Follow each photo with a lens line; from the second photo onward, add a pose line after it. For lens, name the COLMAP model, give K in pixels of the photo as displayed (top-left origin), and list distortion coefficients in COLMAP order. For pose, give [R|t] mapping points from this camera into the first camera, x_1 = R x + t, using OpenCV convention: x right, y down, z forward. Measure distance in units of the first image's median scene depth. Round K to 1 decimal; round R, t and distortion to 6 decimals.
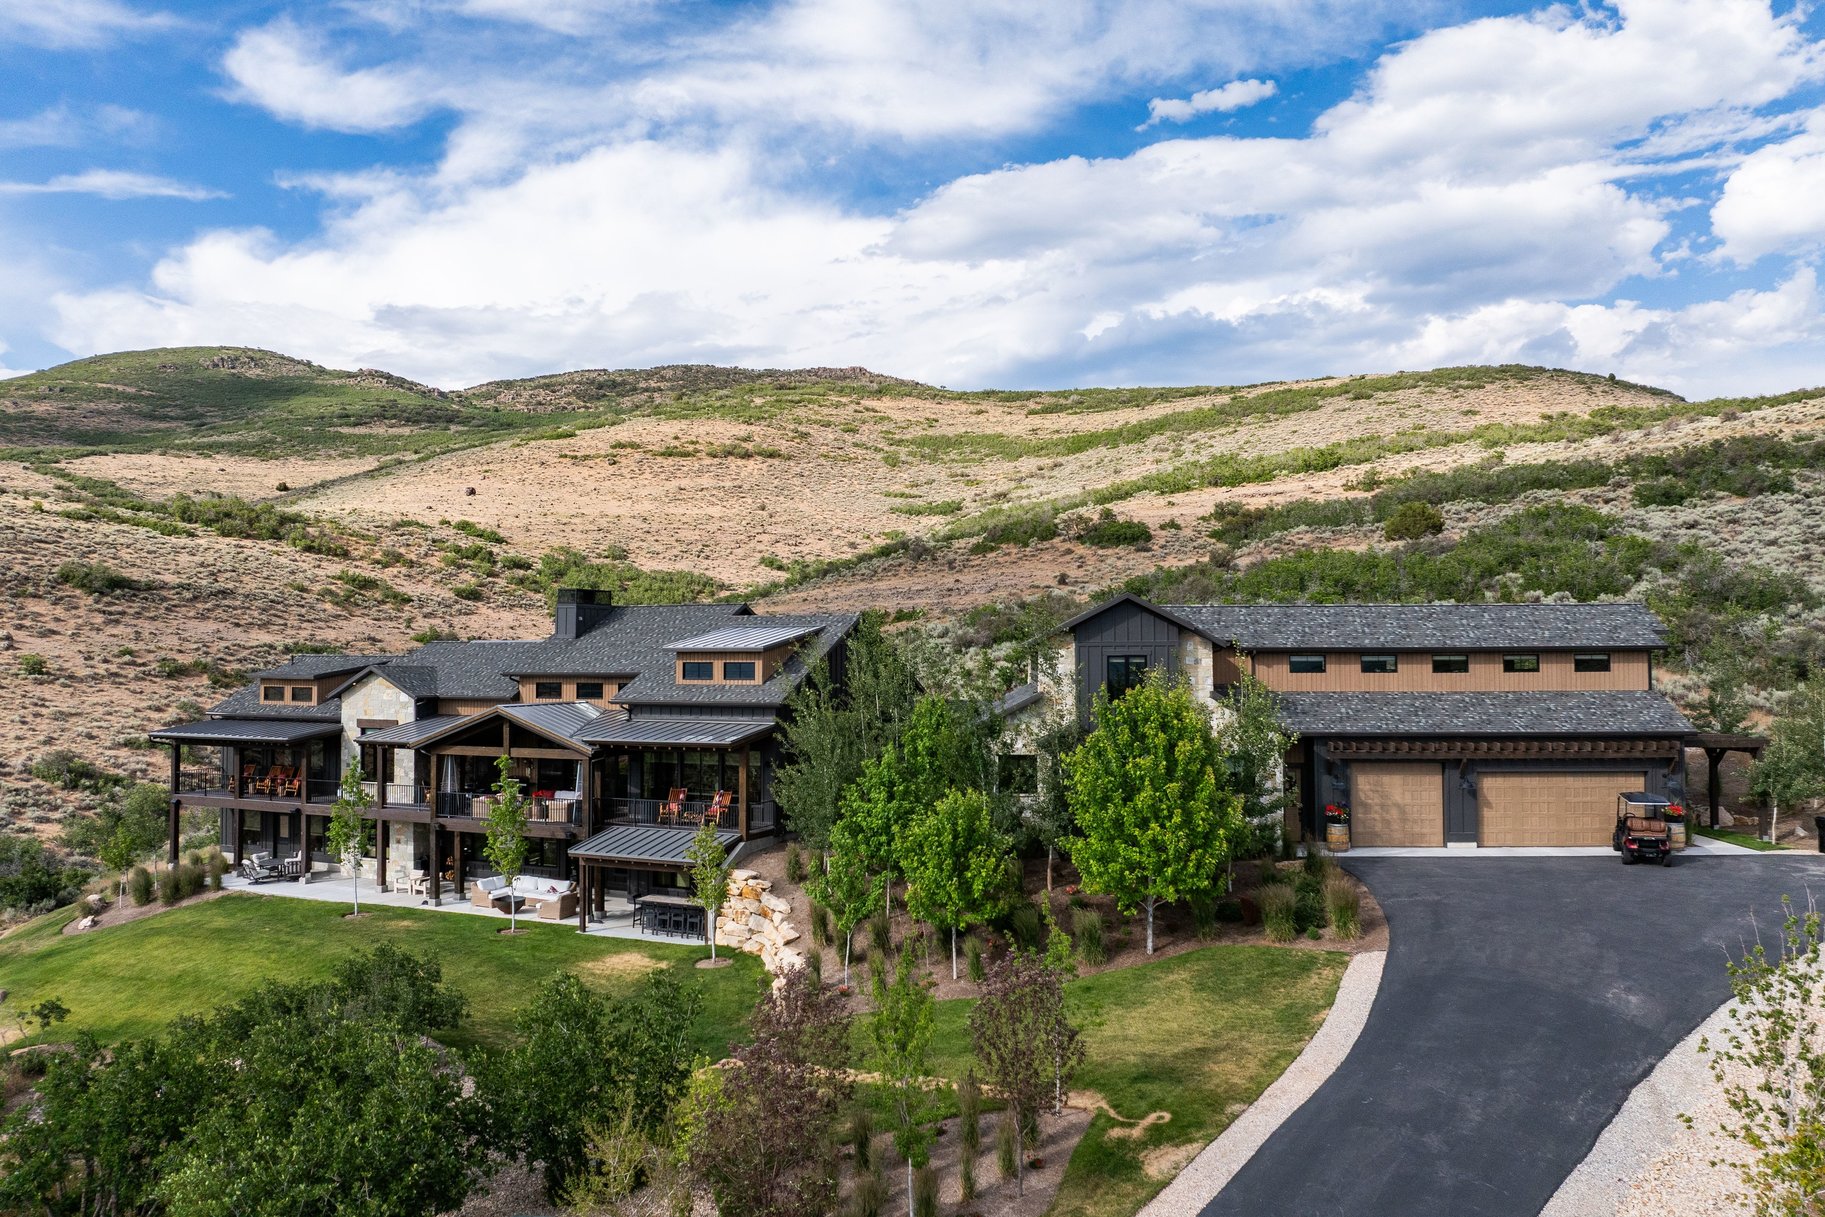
lens RADIAL K [[1276.9, 0, 912.7], [0, 1276.9, 566.5], [0, 0, 1]] dist [-0.006561, -0.072582]
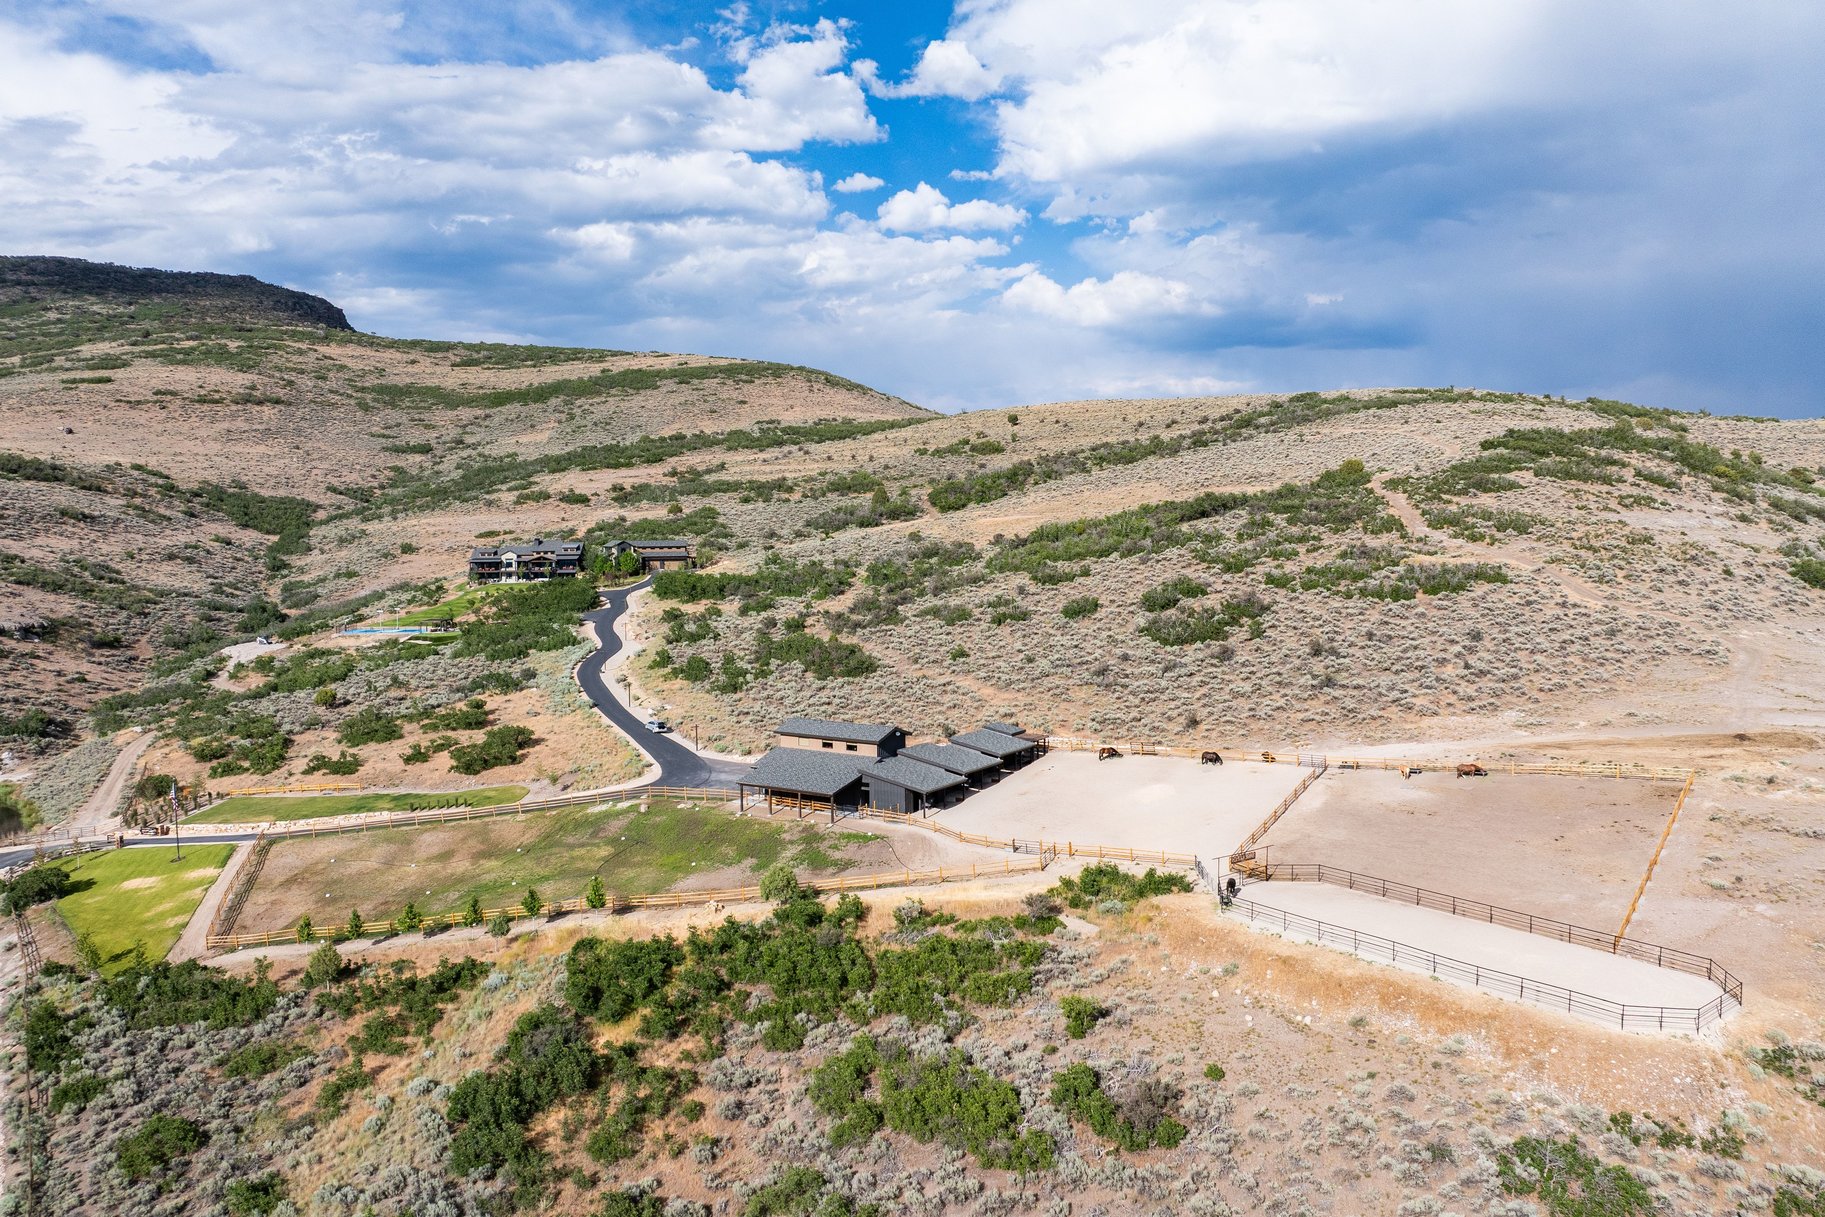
lens RADIAL K [[1277.7, 0, 912.5], [0, 1277.7, 608.5], [0, 0, 1]] dist [-0.037376, -0.001130]
pose [[0.878067, -0.032638, 0.477424, -0.165983], [-0.026833, 0.992744, 0.117218, -0.043211], [-0.477785, -0.115736, 0.870819, -0.552557]]
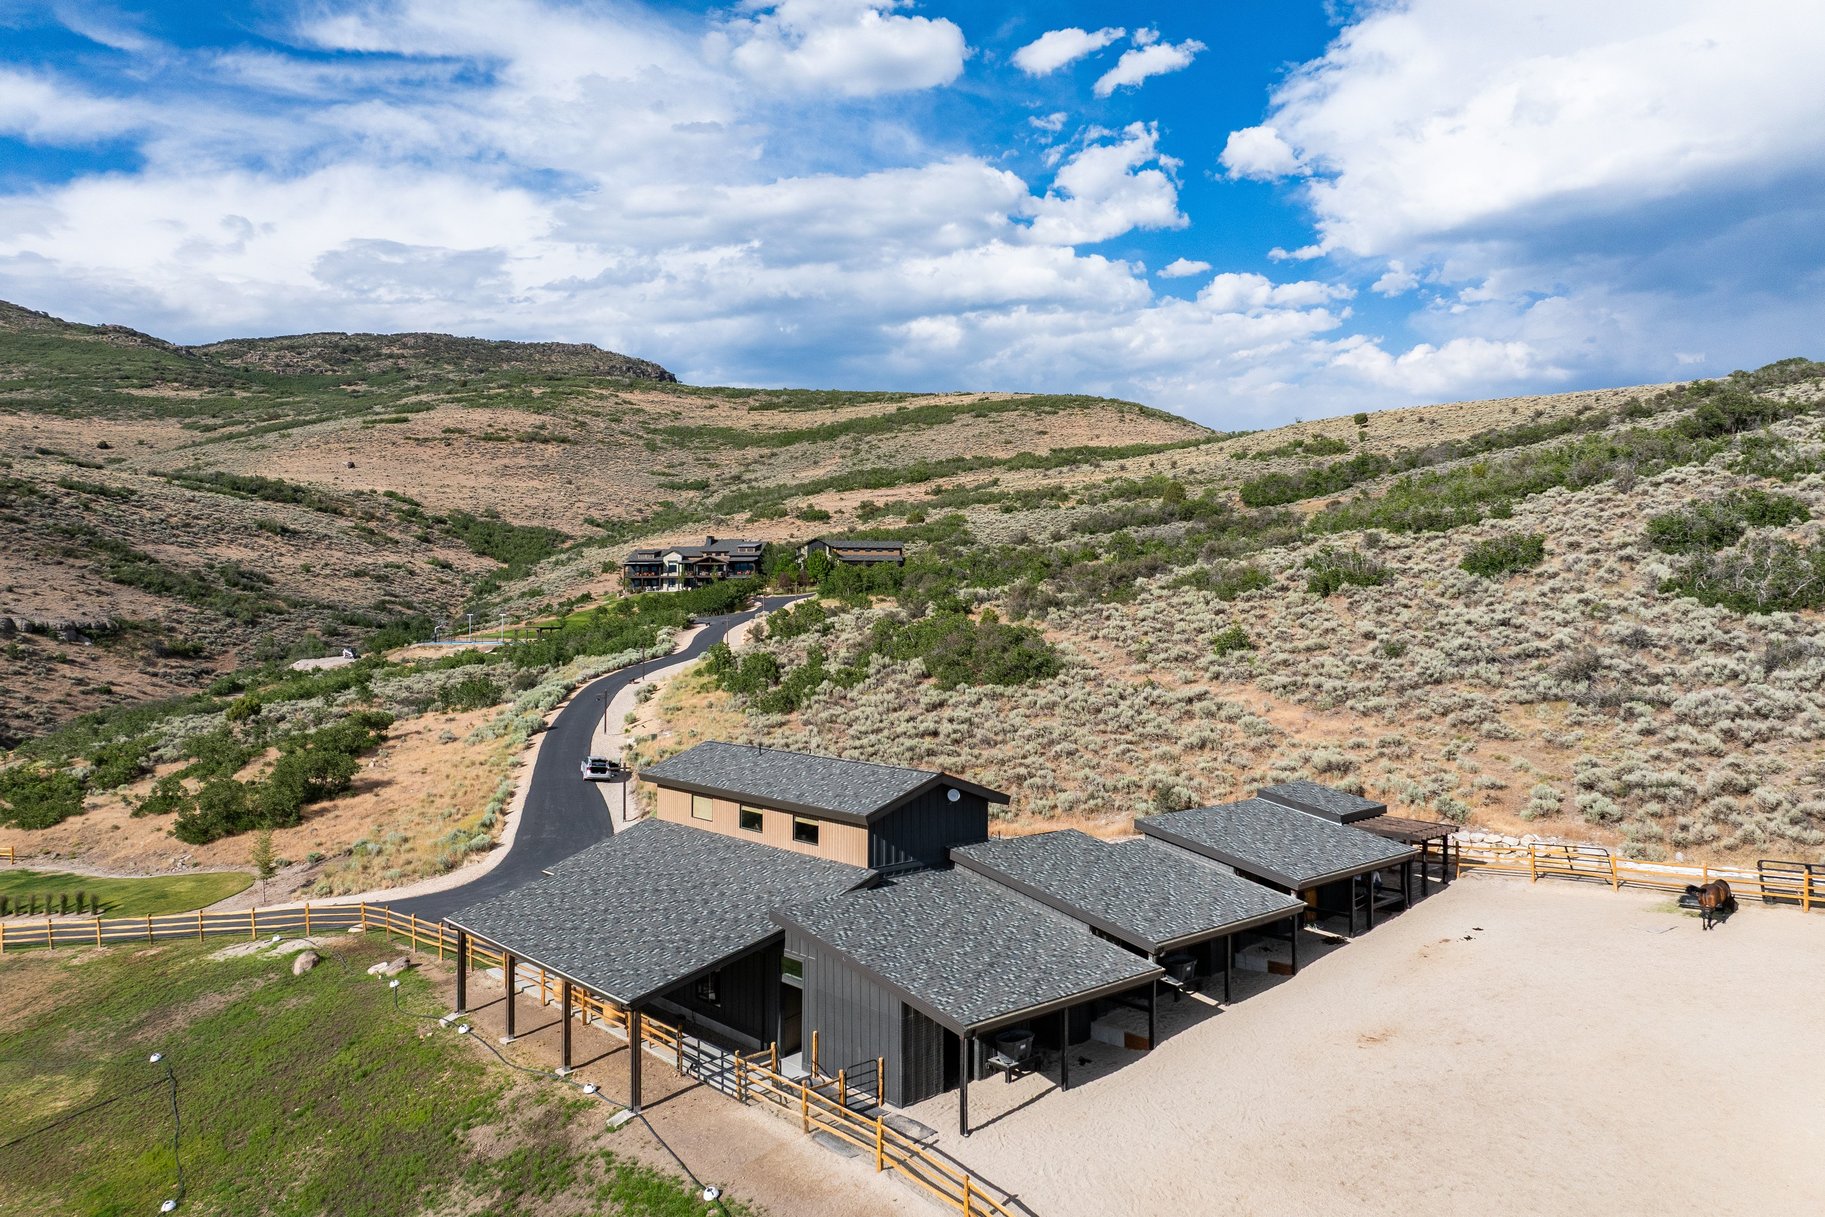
lens RADIAL K [[1276.9, 0, 912.7], [0, 1276.9, 566.5], [0, 0, 1]] dist [-0.006561, -0.072582]
pose [[0.972216, 0.011207, 0.233818, -0.064407], [-0.019072, 0.999325, 0.031404, -0.003388], [-0.233308, -0.034991, 0.971773, -0.401640]]
